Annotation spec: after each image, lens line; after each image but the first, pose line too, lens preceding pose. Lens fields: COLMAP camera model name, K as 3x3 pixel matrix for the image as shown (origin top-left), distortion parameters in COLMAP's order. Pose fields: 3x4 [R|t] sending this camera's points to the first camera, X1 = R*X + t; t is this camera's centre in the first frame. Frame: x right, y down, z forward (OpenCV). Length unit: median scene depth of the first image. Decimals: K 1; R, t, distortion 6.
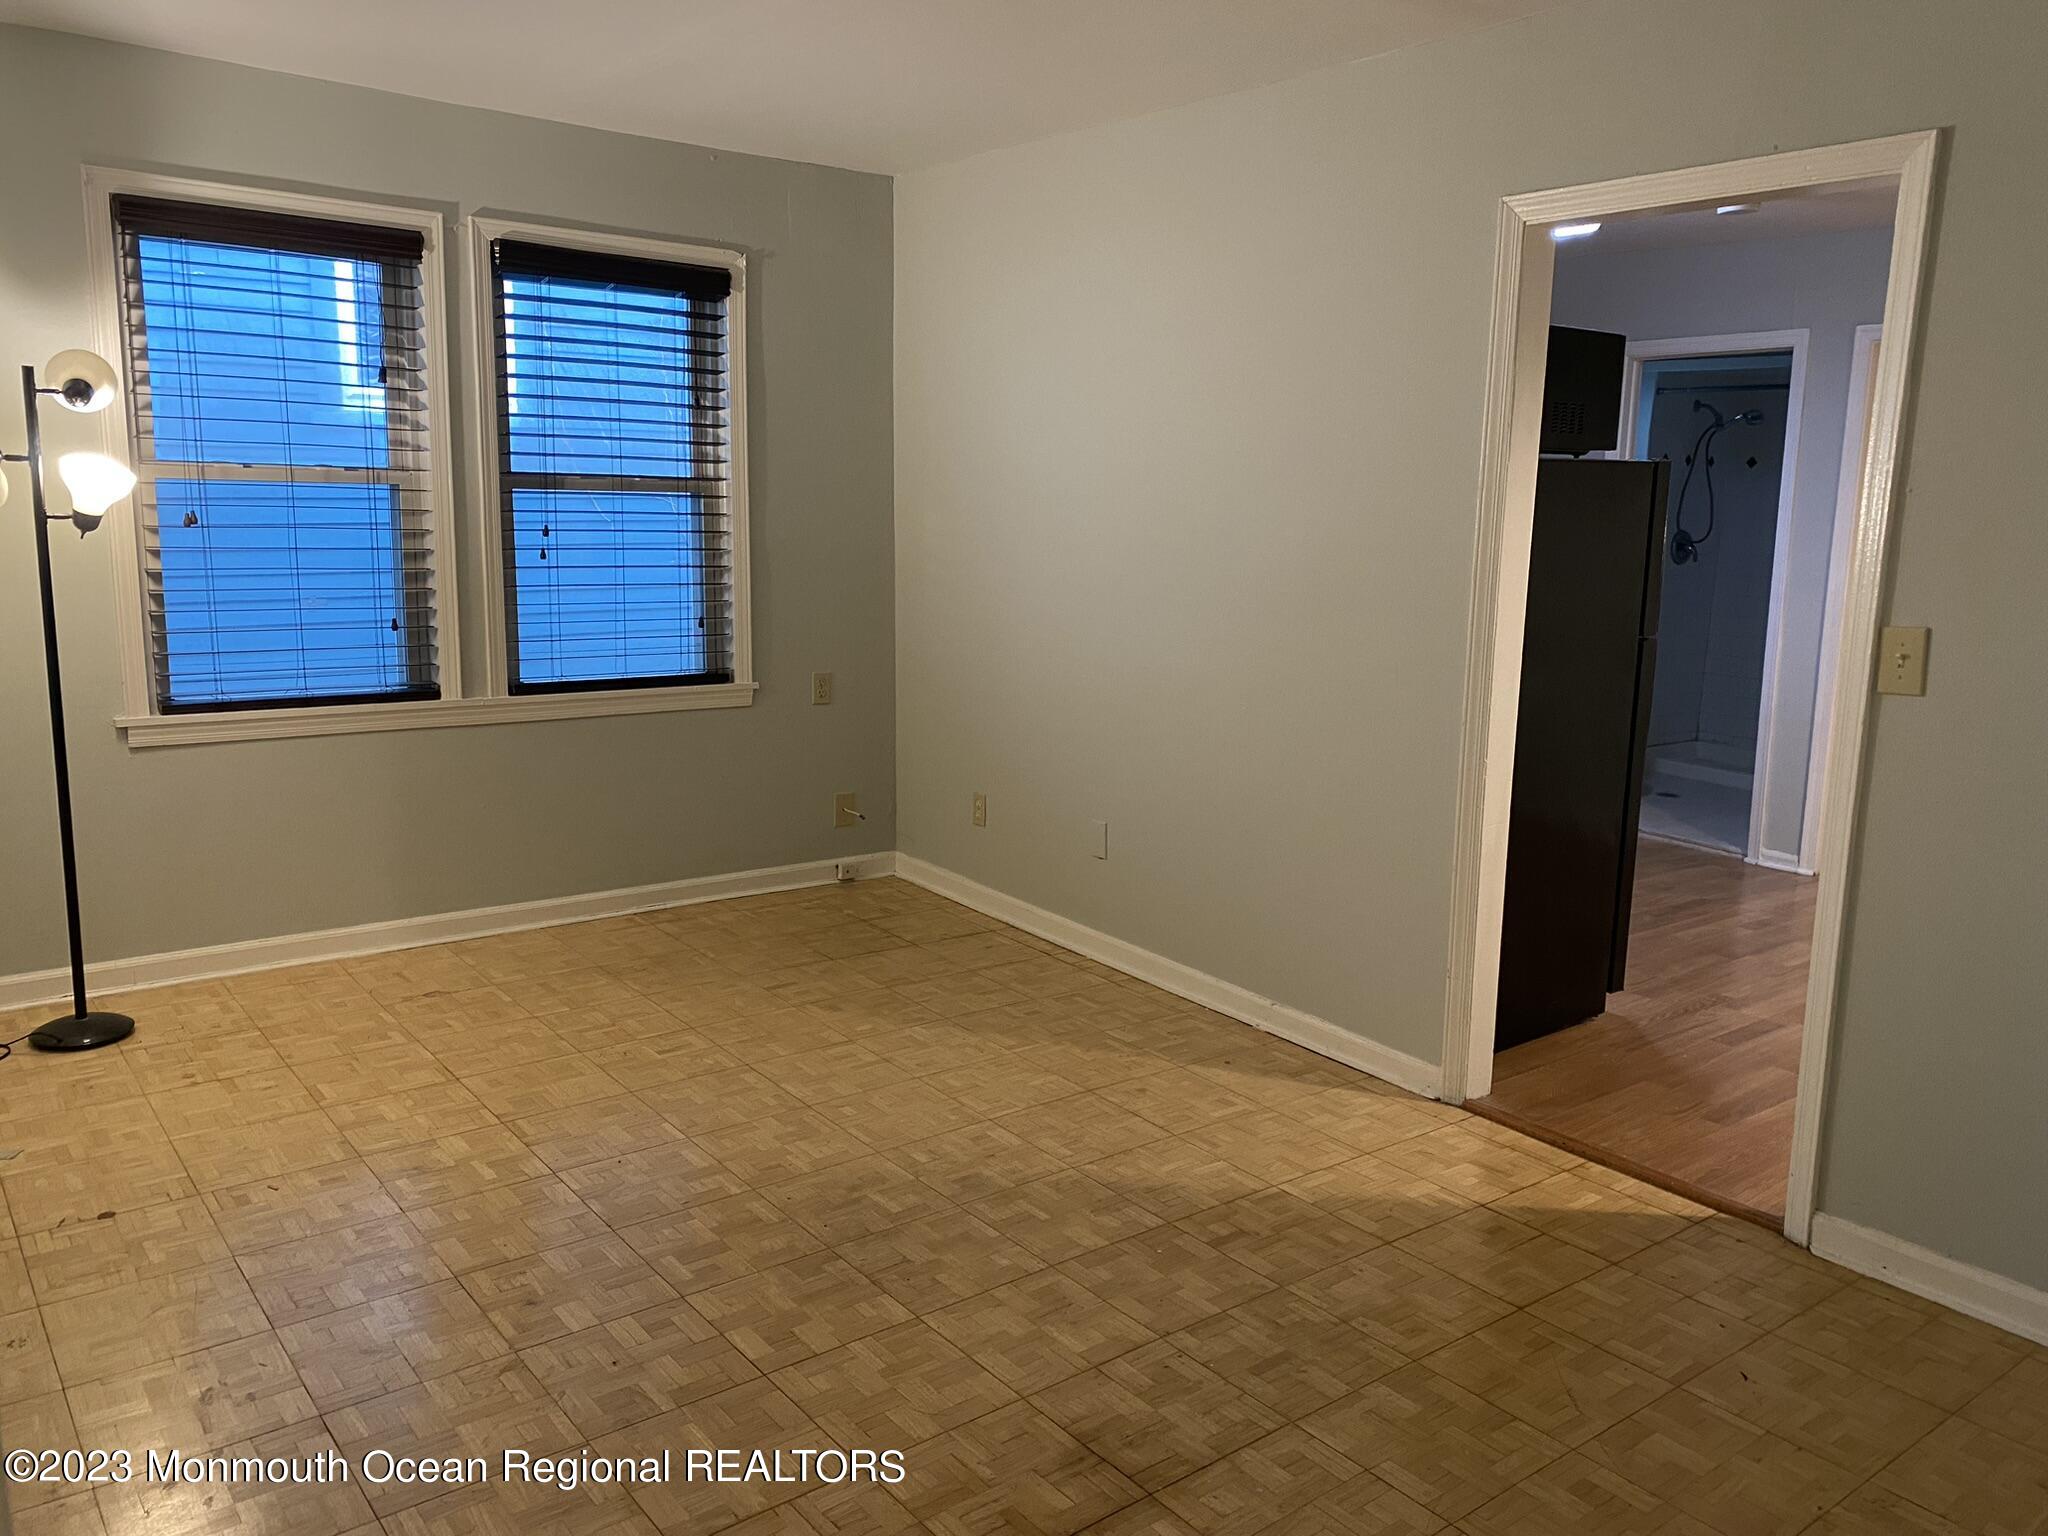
lens RADIAL K [[1559.7, 0, 1024.0], [0, 1559.7, 768.0], [0, 0, 1]] dist [0.127726, -0.157741]
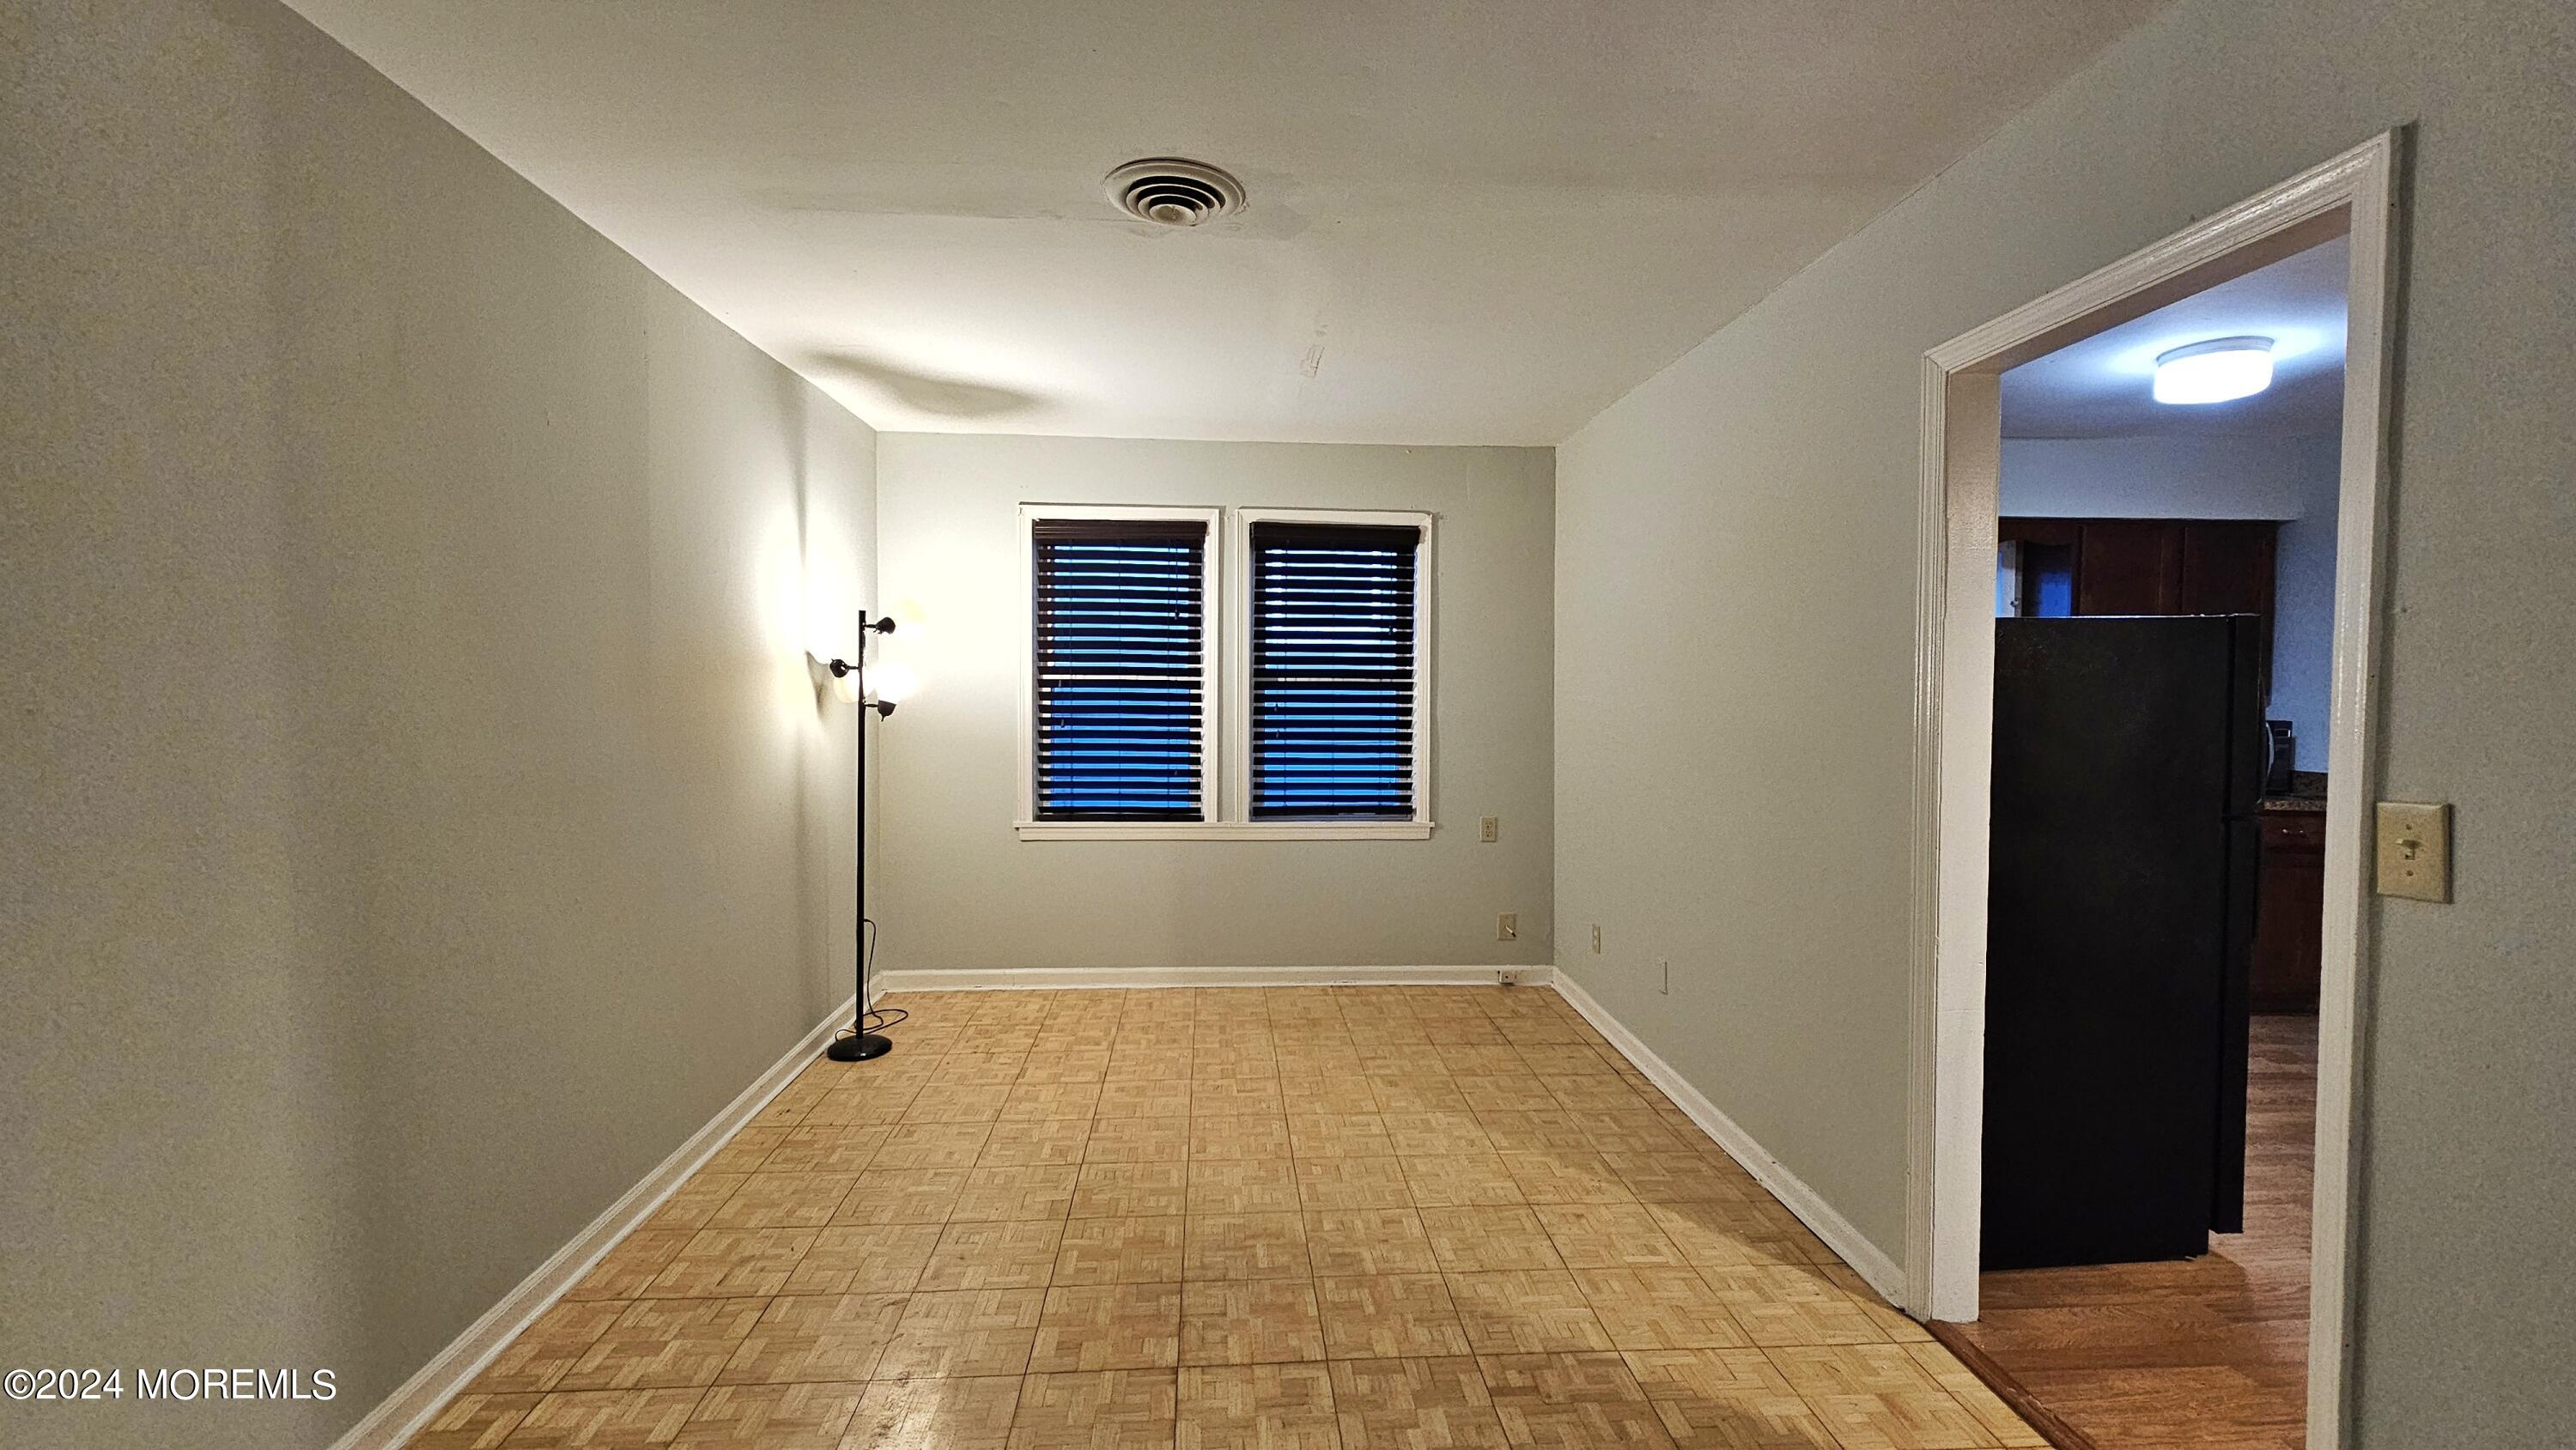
lens RADIAL K [[1053.0, 0, 1285.9], [0, 1053.0, 735.1], [0, 0, 1]] dist [0.009836, 0.000154]
pose [[0.828251, 0.003276, -0.560348, 0.290613], [-0.084458, 0.989289, -0.119053, -0.013972], [0.553956, 0.145932, 0.819656, 0.240499]]
